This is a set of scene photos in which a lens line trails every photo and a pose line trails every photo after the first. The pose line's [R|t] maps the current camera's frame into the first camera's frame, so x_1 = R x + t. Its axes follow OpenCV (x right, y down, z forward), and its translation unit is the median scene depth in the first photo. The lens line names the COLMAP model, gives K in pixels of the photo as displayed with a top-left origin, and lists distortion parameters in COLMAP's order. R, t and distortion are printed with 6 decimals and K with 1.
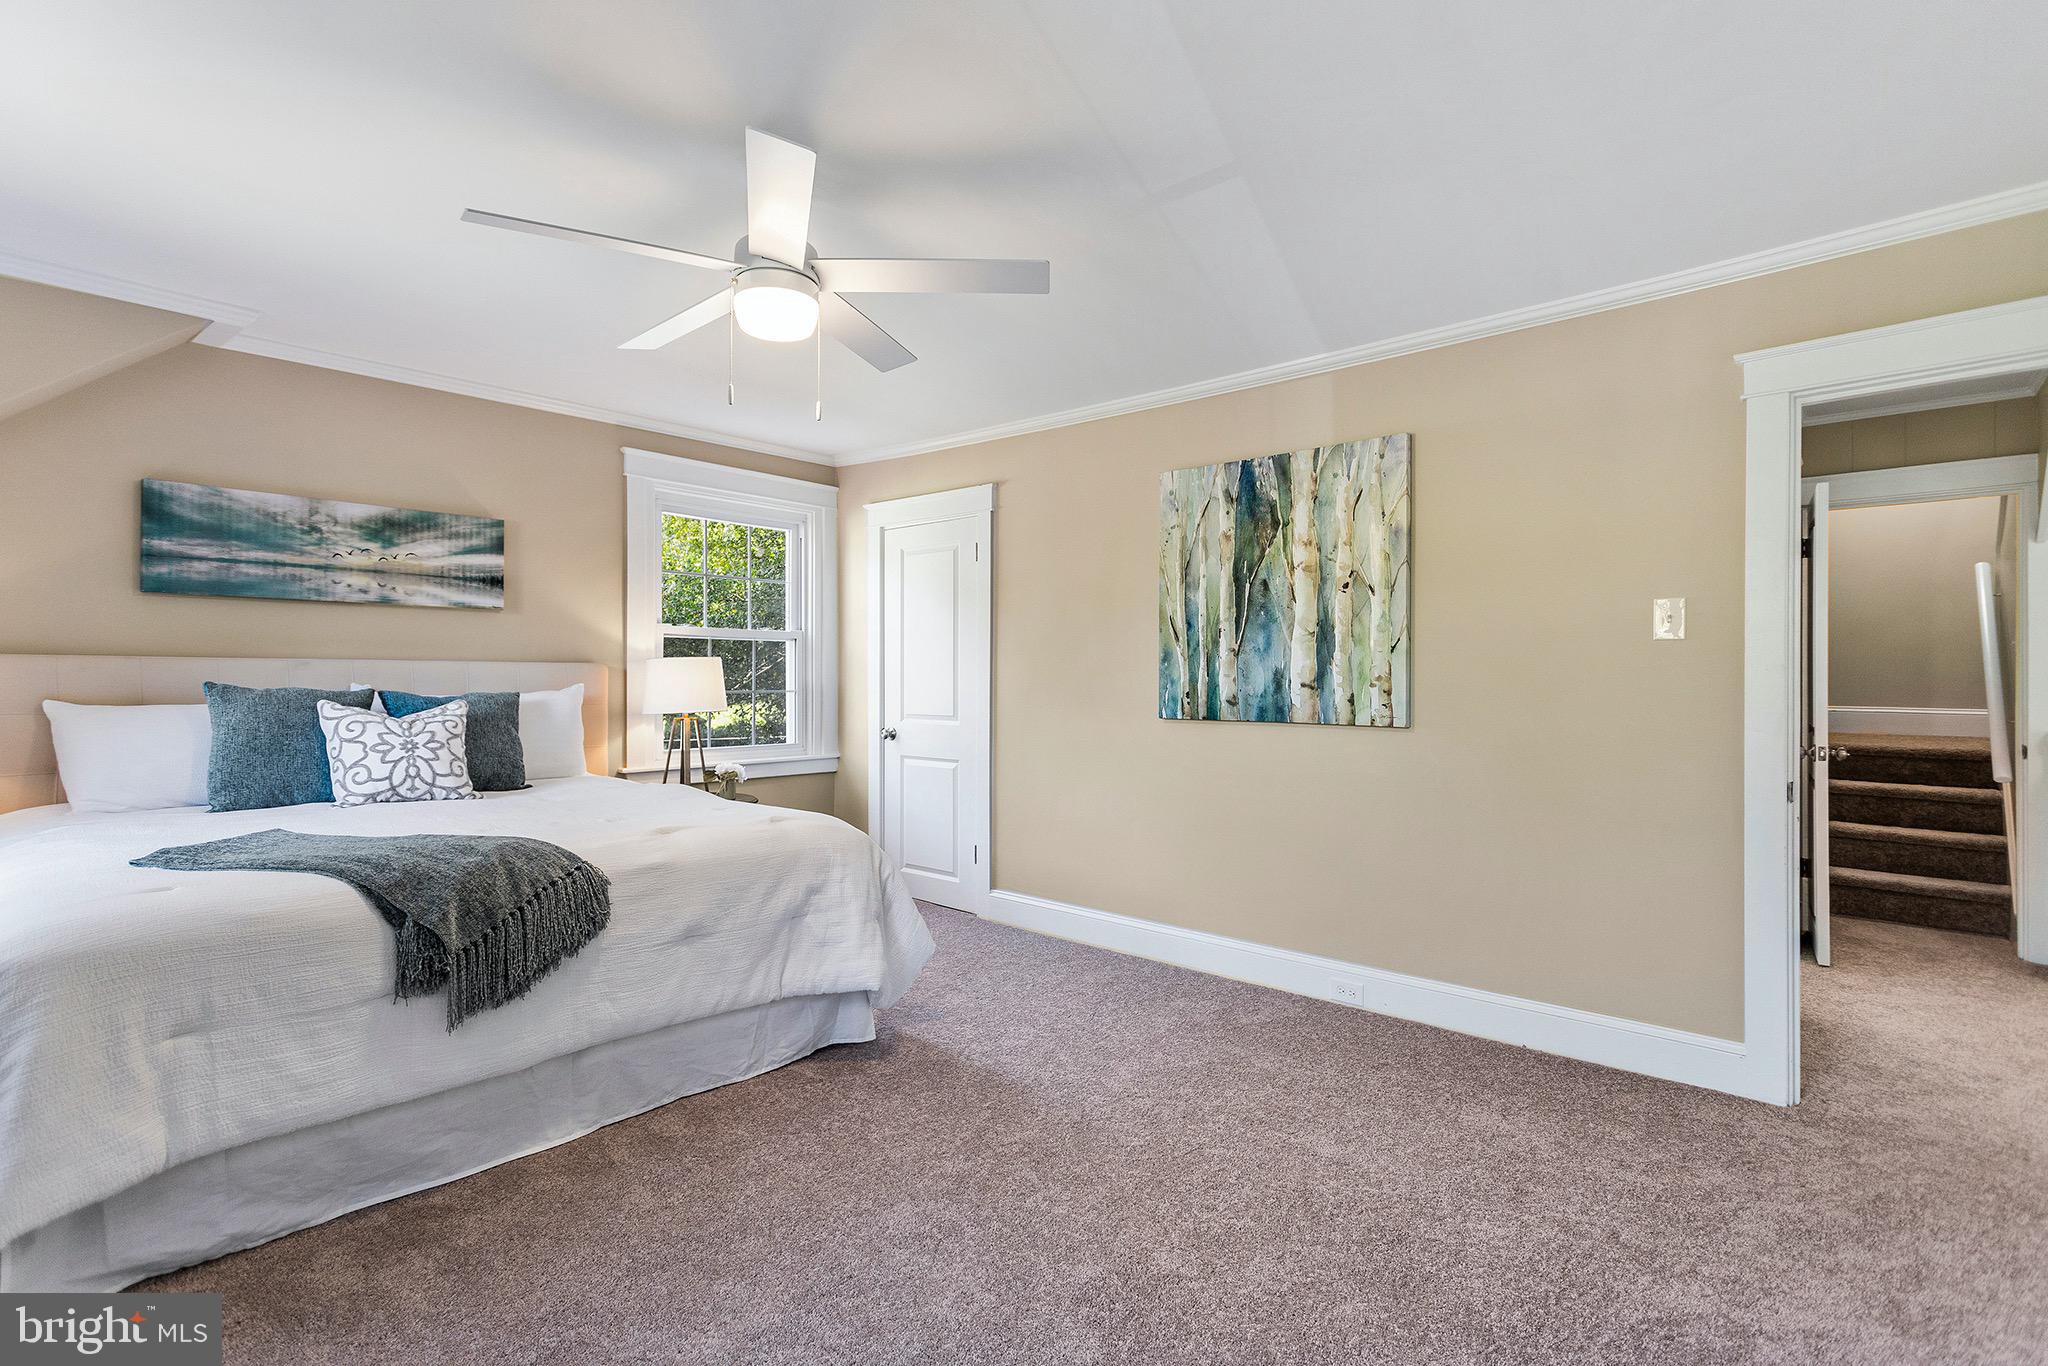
lens RADIAL K [[947.7, 0, 1024.0], [0, 947.7, 683.0], [0, 0, 1]] dist [0.003254, 0.000388]
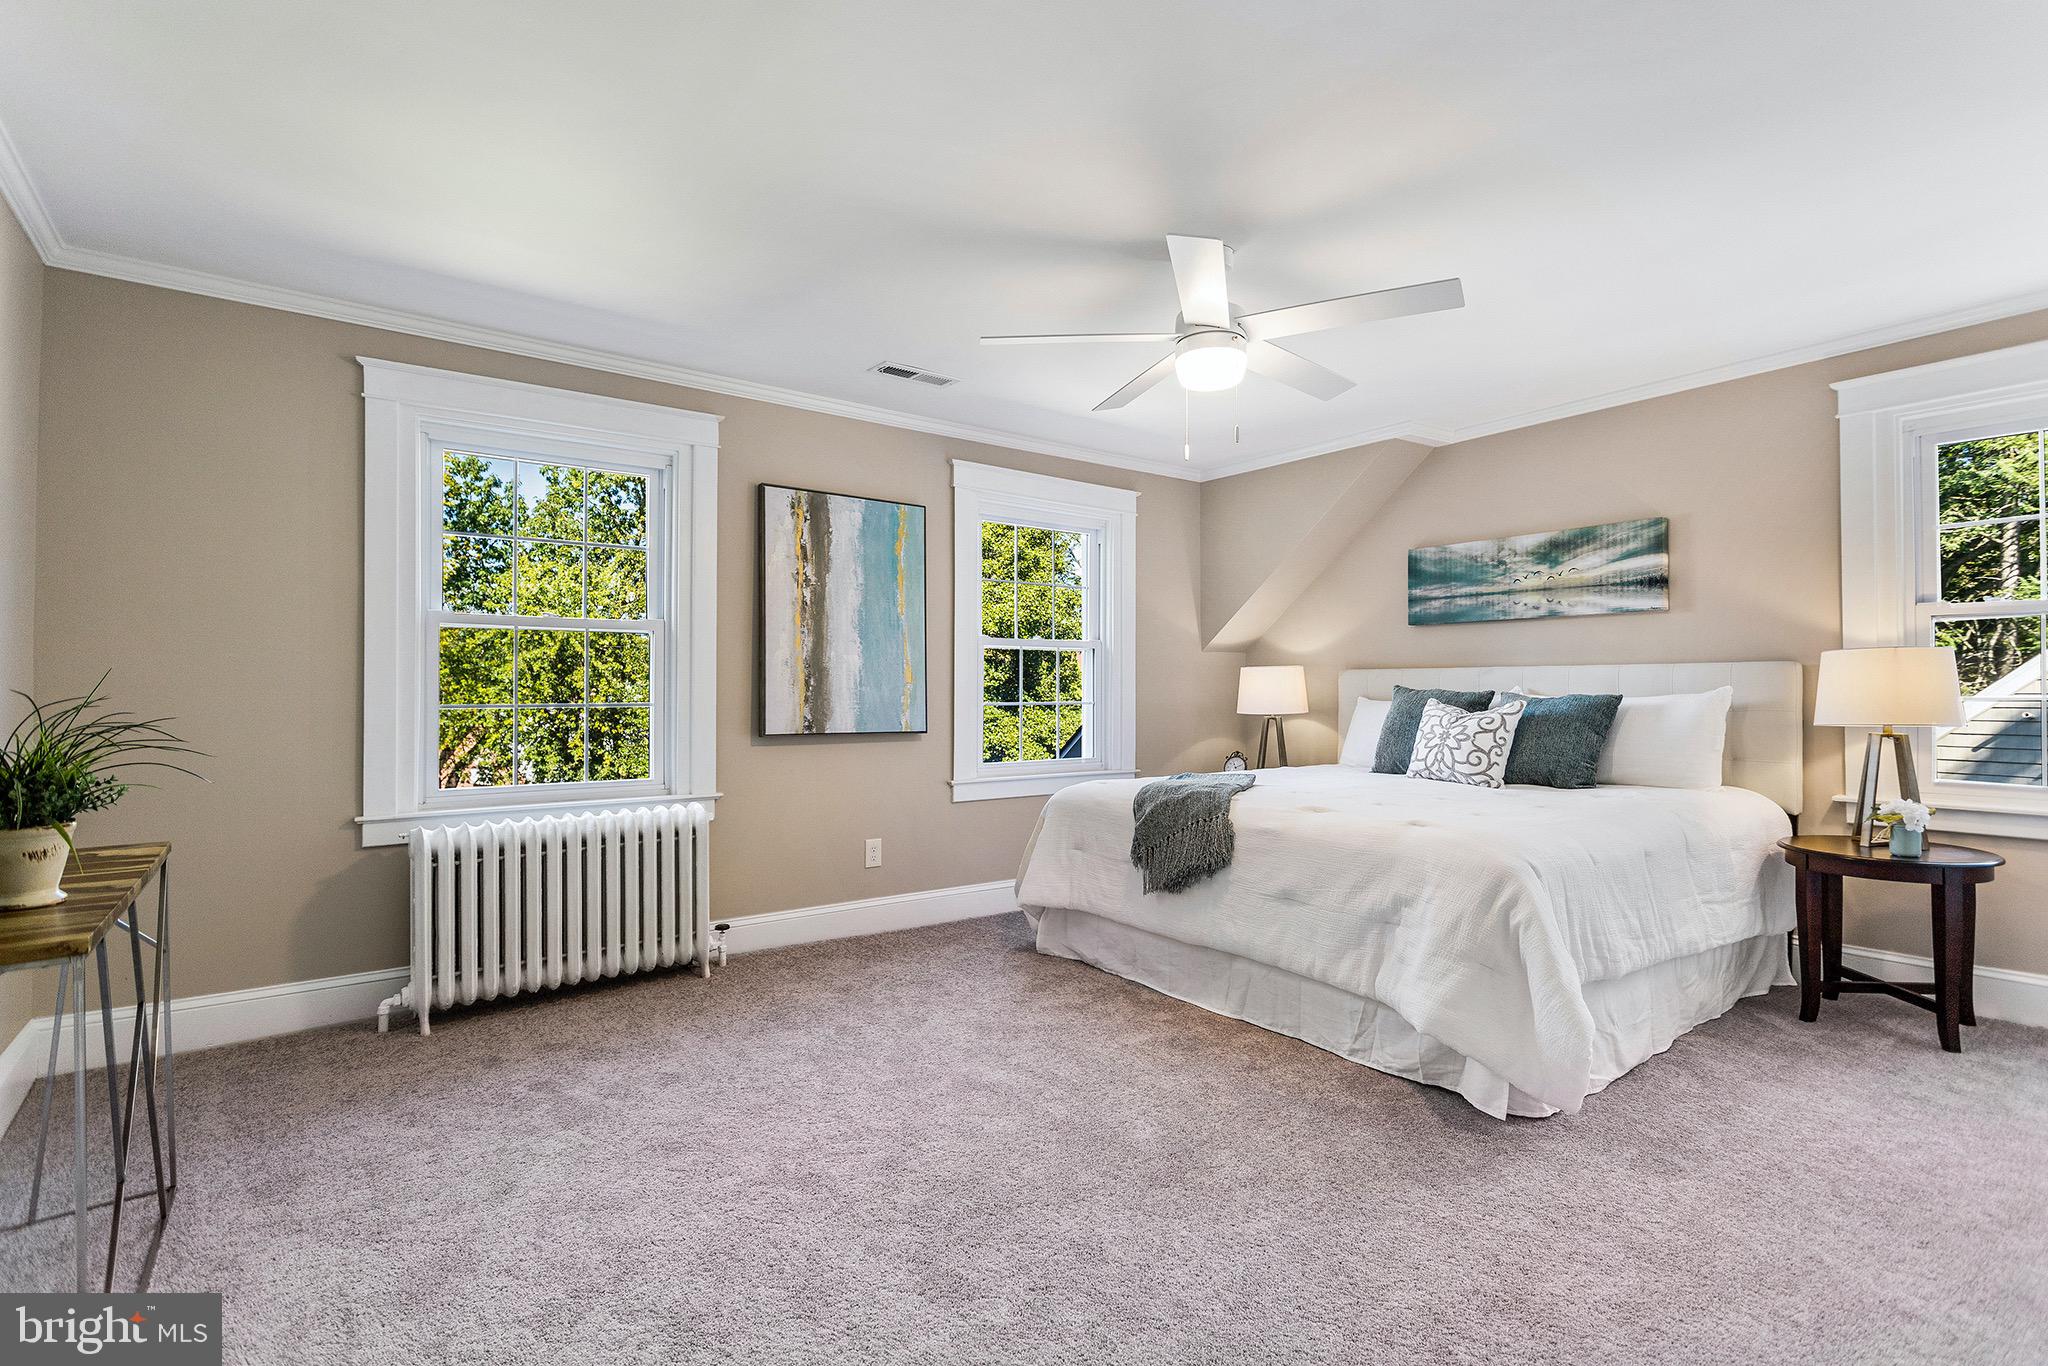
lens RADIAL K [[947.7, 0, 1024.0], [0, 947.7, 683.0], [0, 0, 1]] dist [0.003254, 0.000388]
pose [[-0.189921, -0.010980, -0.981738, 0.610058], [-0.005551, 0.999933, -0.010109, 0.012072], [0.981784, 0.003530, -0.189969, 0.643620]]
